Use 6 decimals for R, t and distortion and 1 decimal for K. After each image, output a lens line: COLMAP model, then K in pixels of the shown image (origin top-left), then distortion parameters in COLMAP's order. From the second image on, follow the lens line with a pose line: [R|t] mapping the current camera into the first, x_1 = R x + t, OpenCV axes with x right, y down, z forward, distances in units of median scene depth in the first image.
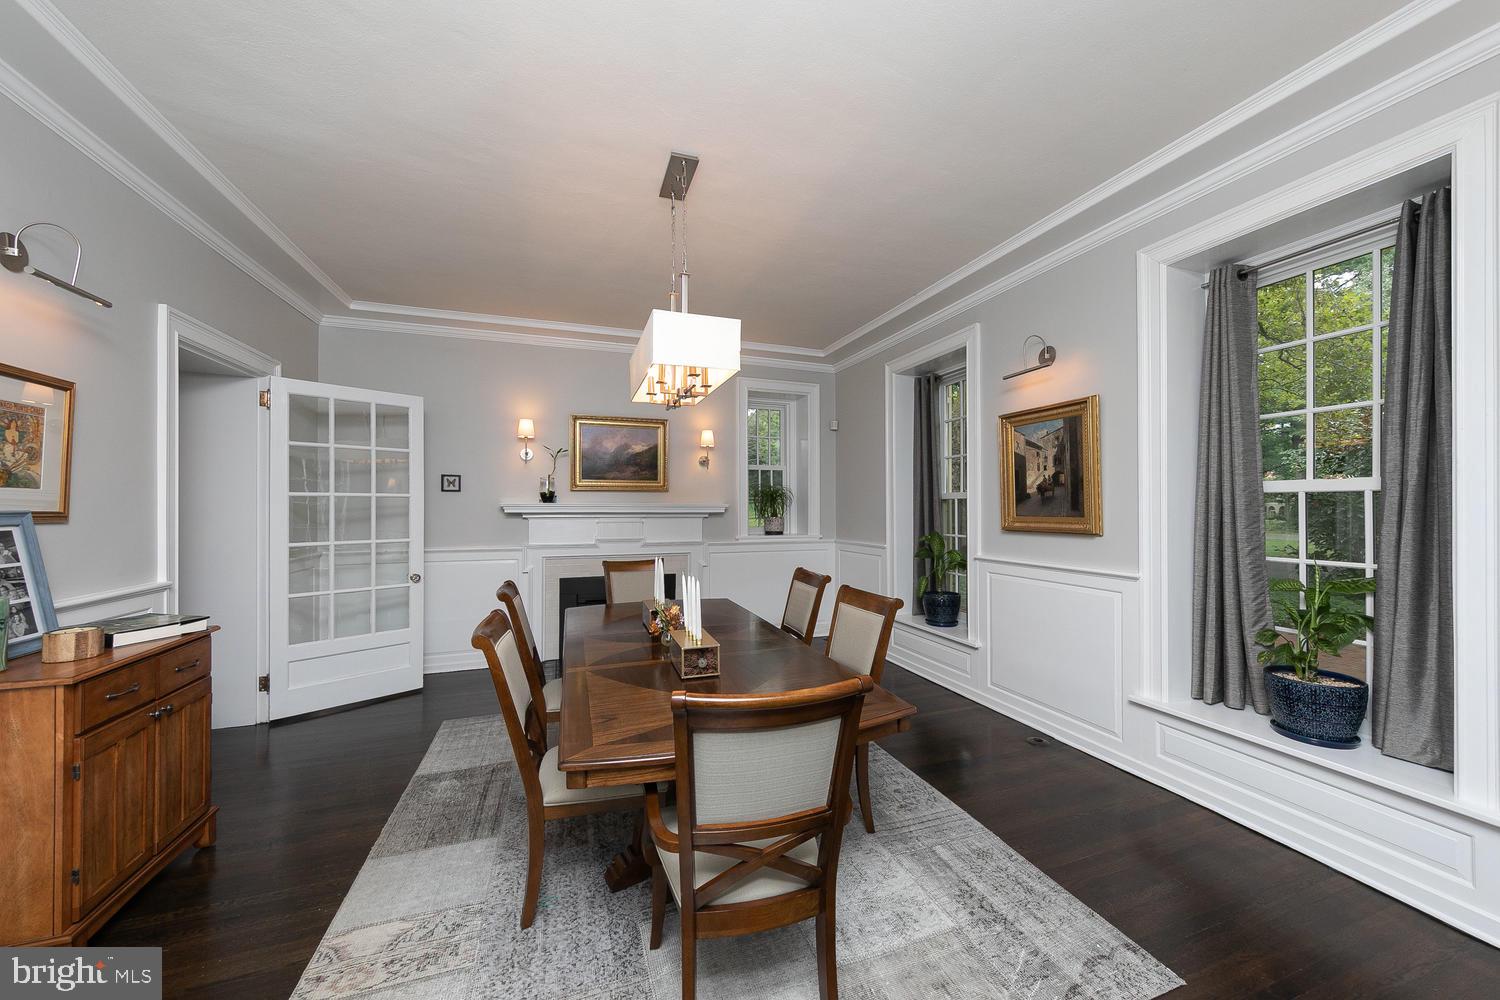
lens RADIAL K [[530.0, 0, 762.0], [0, 530.0, 504.1], [0, 0, 1]] dist [0.000359, 0.000028]
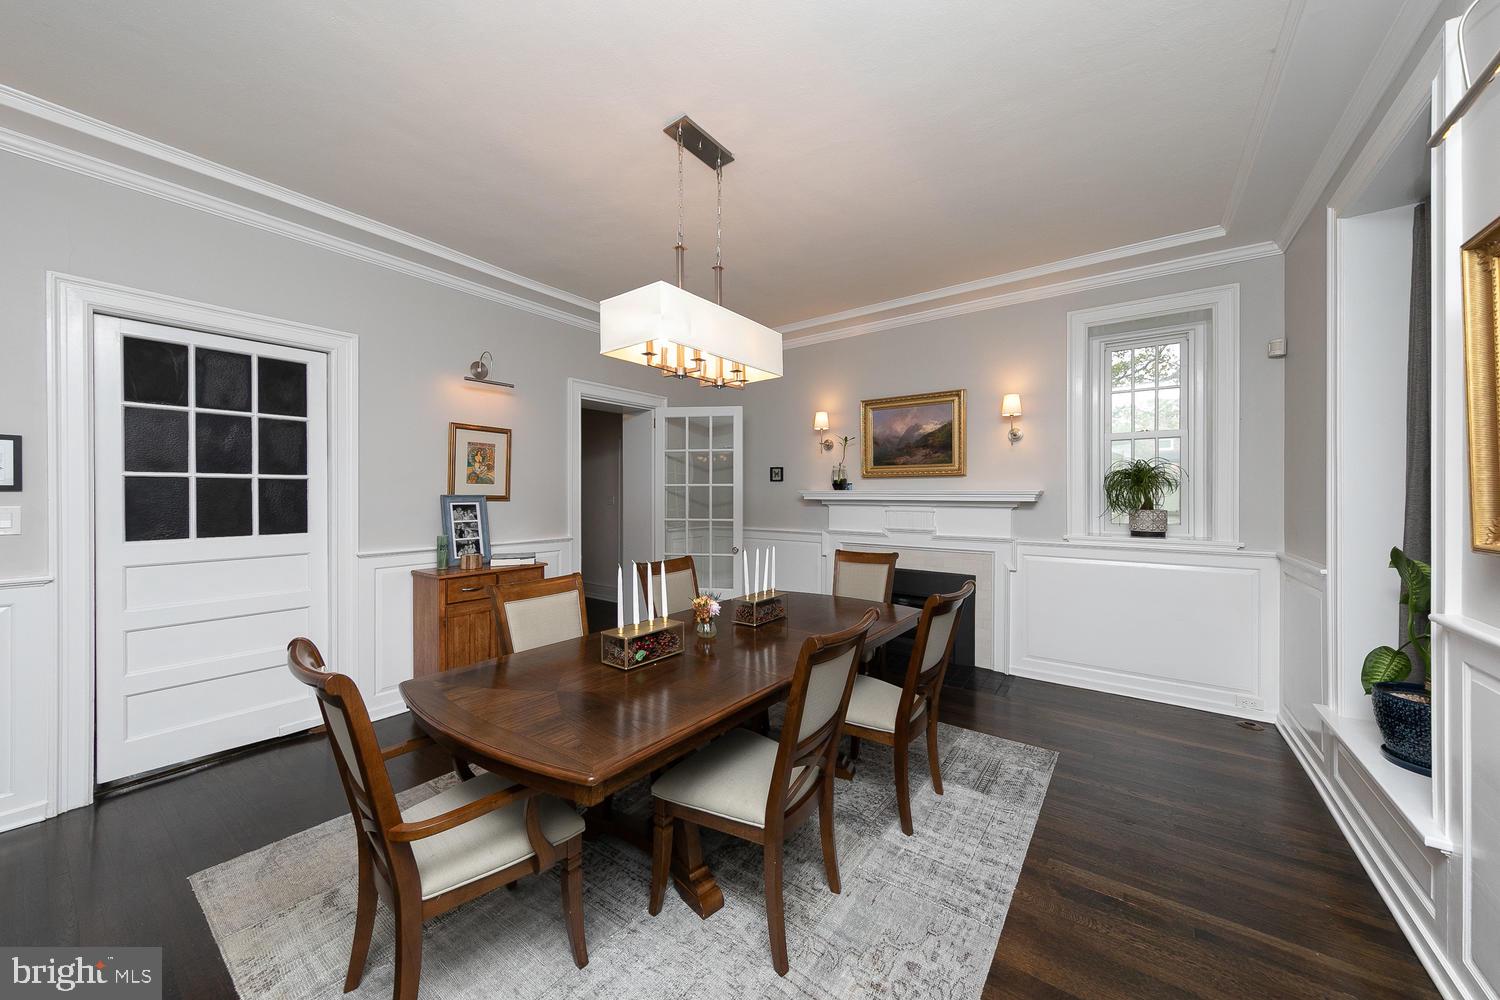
lens RADIAL K [[530.0, 0, 760.5], [0, 530.0, 497.4], [0, 0, 1]] dist [0.000359, 0.000028]
pose [[0.562276, 0.002550, -0.826945, 0.362189], [0.002386, 0.999986, 0.004706, 0.006002], [0.826946, -0.004619, 0.562263, 0.292505]]
